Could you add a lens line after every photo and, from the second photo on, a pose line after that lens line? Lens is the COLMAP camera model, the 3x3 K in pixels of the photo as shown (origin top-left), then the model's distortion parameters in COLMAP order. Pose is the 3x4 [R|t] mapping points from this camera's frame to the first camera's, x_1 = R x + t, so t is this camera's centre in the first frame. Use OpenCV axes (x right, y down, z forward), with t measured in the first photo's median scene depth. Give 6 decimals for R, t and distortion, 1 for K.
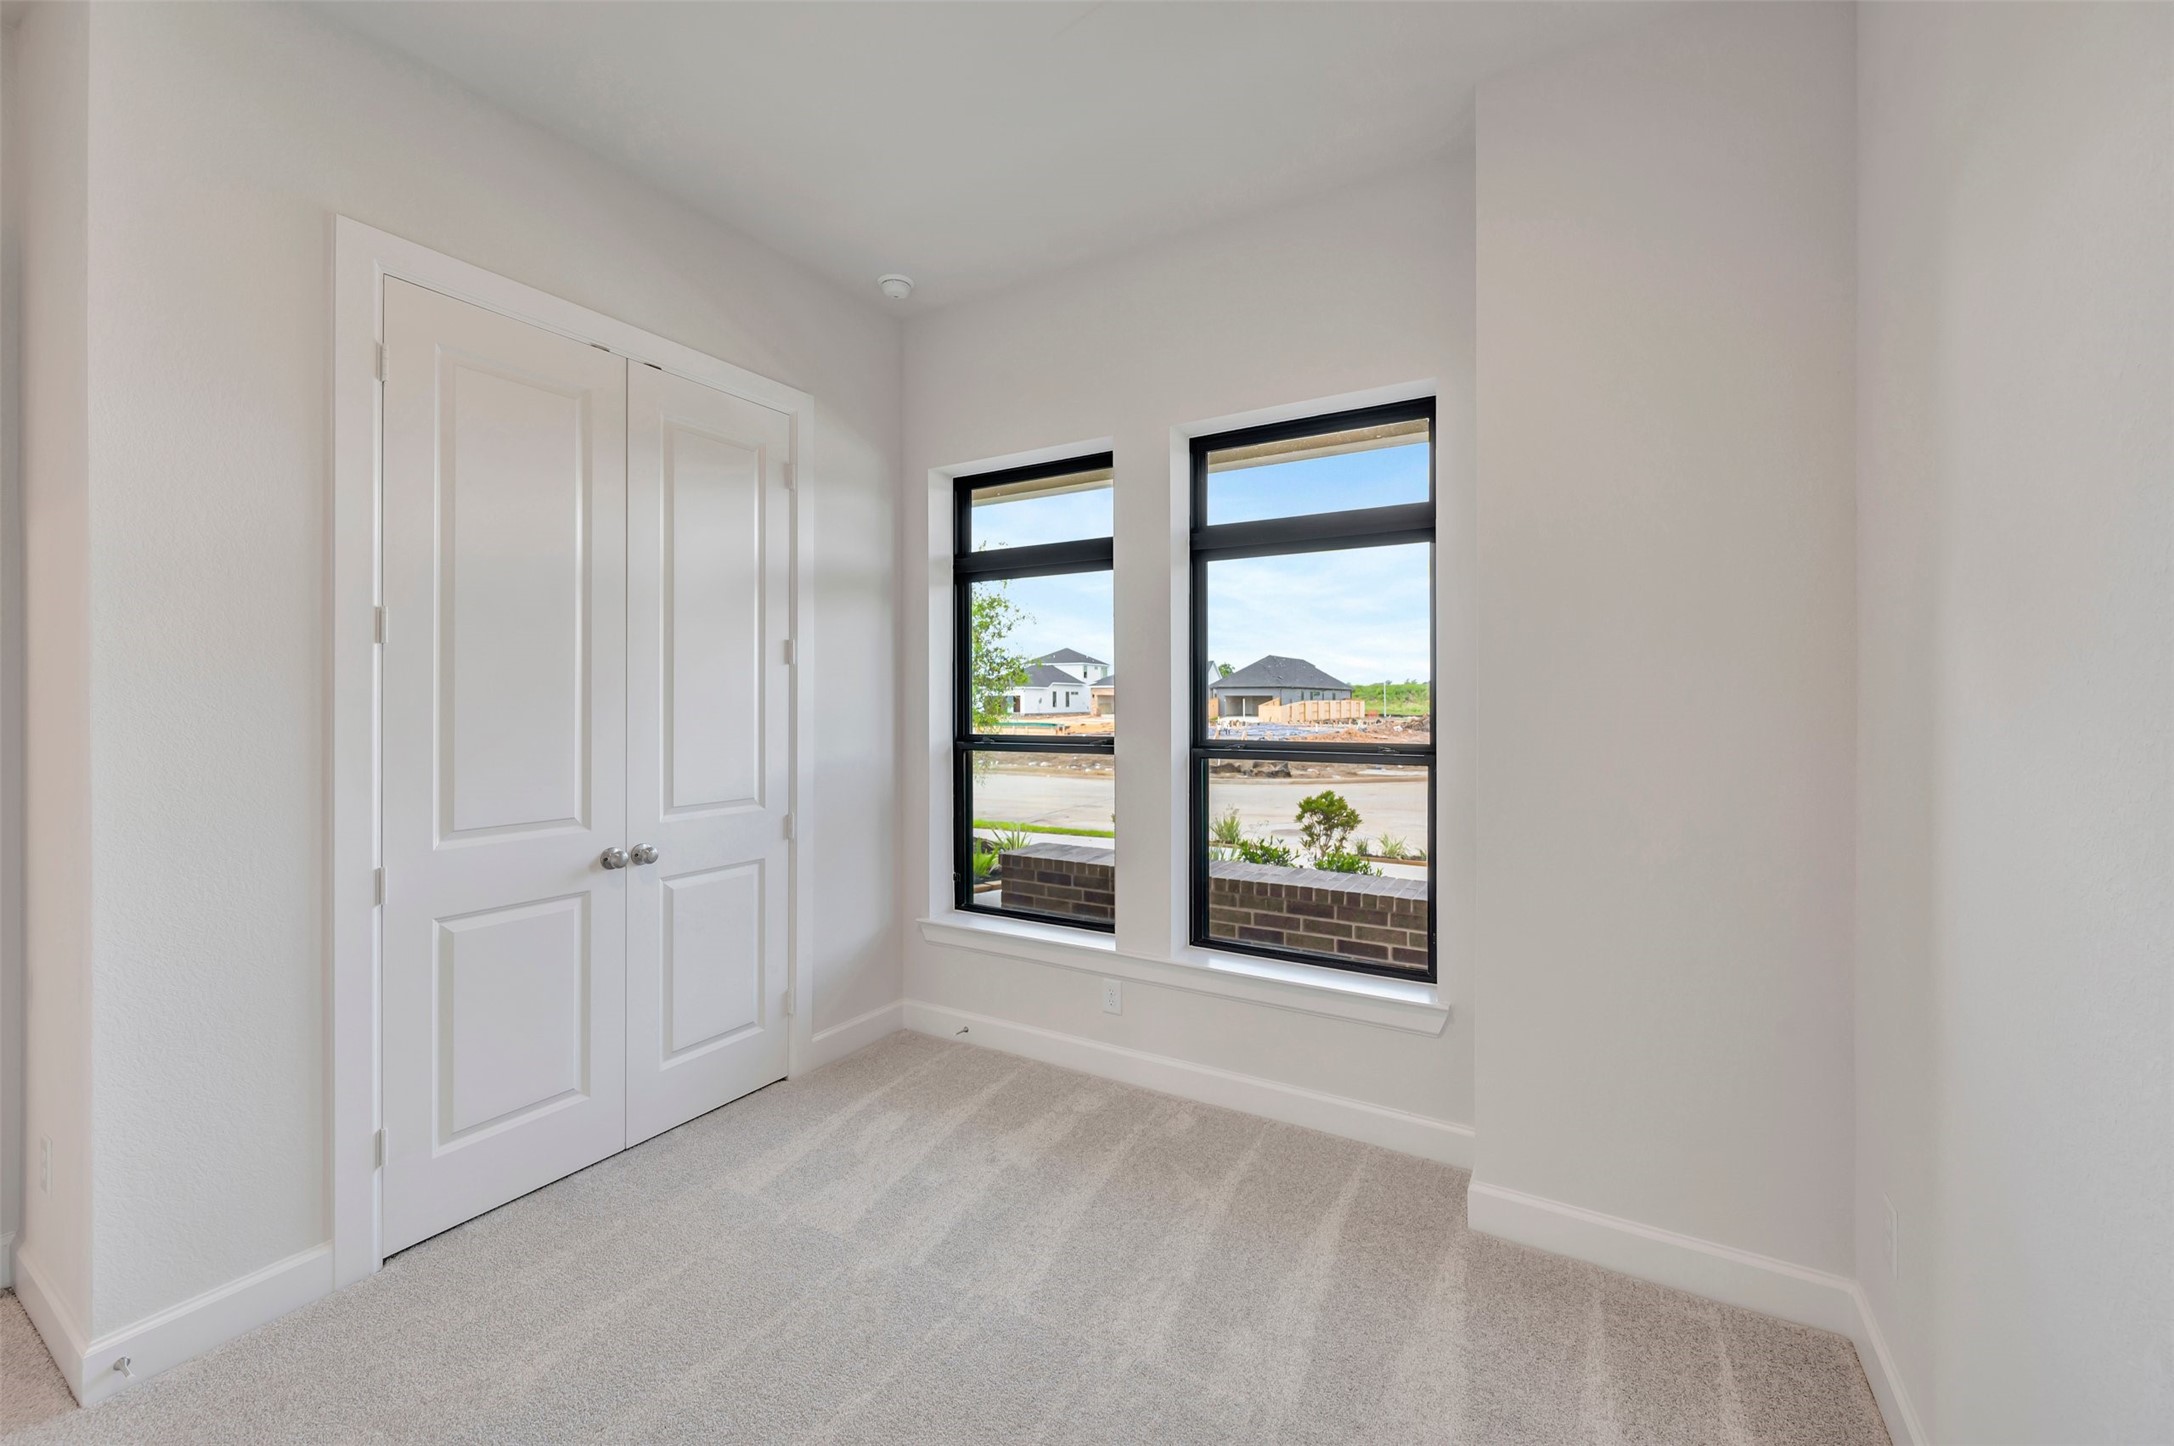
lens RADIAL K [[885.4, 0, 1082.4], [0, 885.4, 724.8], [0, 0, 1]] dist [0.087108, -0.000039]
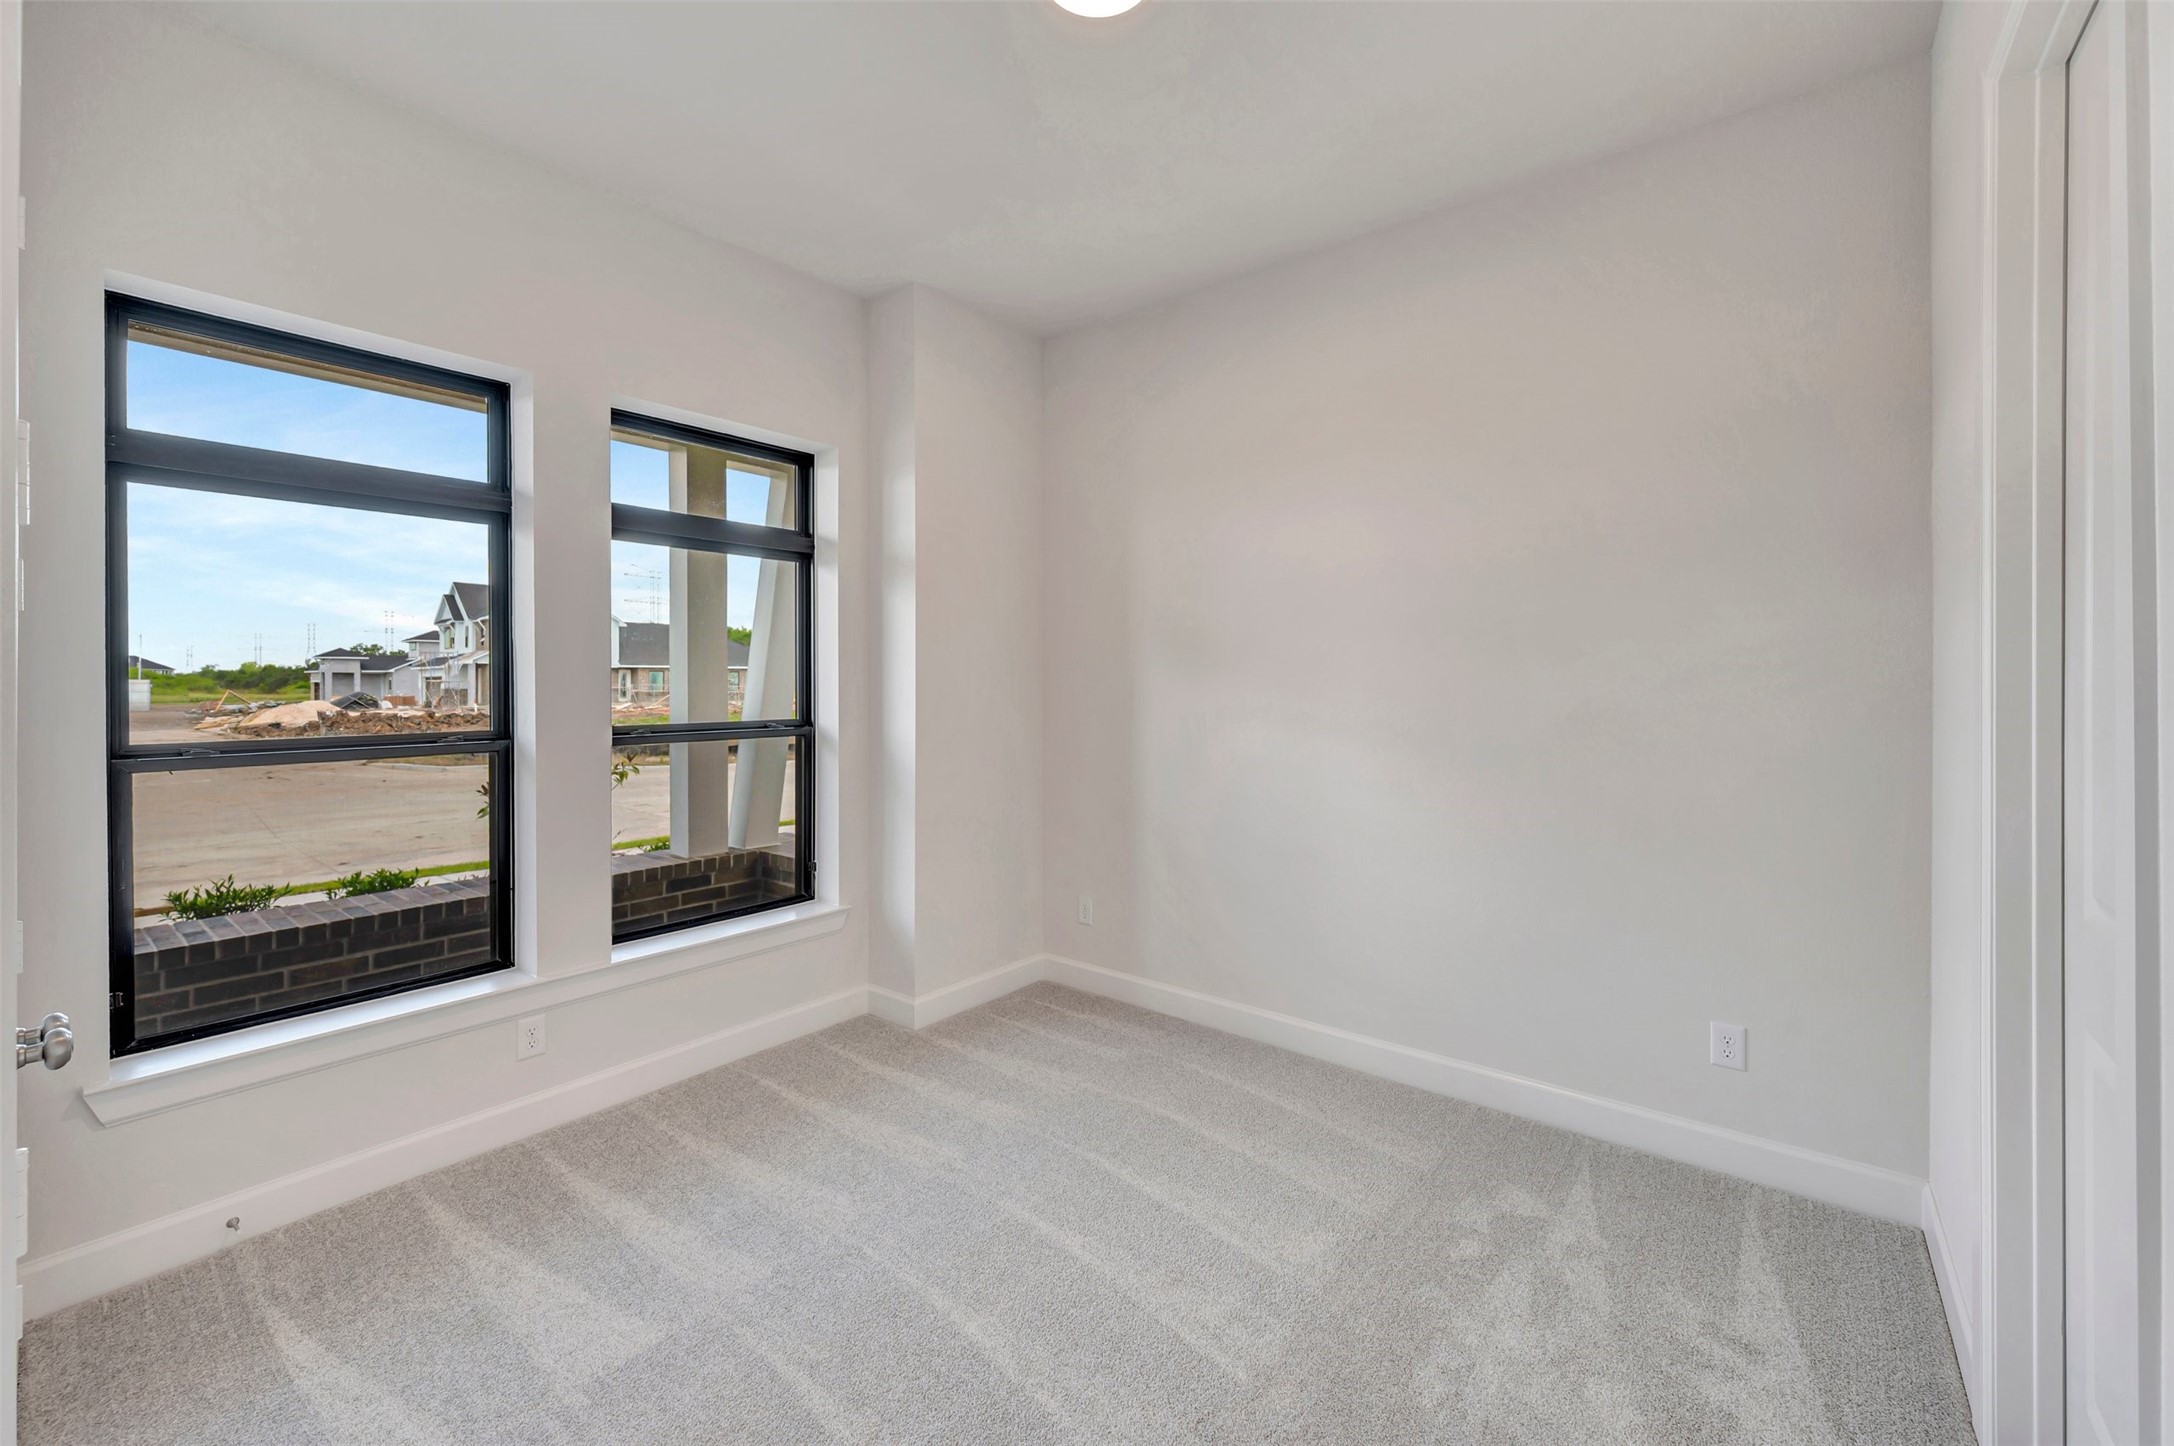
lens RADIAL K [[867.9, 0, 1092.7], [0, 867.9, 691.9], [0, 0, 1]] dist [-0.000747, -0.000158]
pose [[0.117283, 0.000739, 0.993098, -0.611258], [0.029978, 0.999541, -0.004284, -0.002091], [-0.992646, 0.030274, 0.117207, 0.314891]]
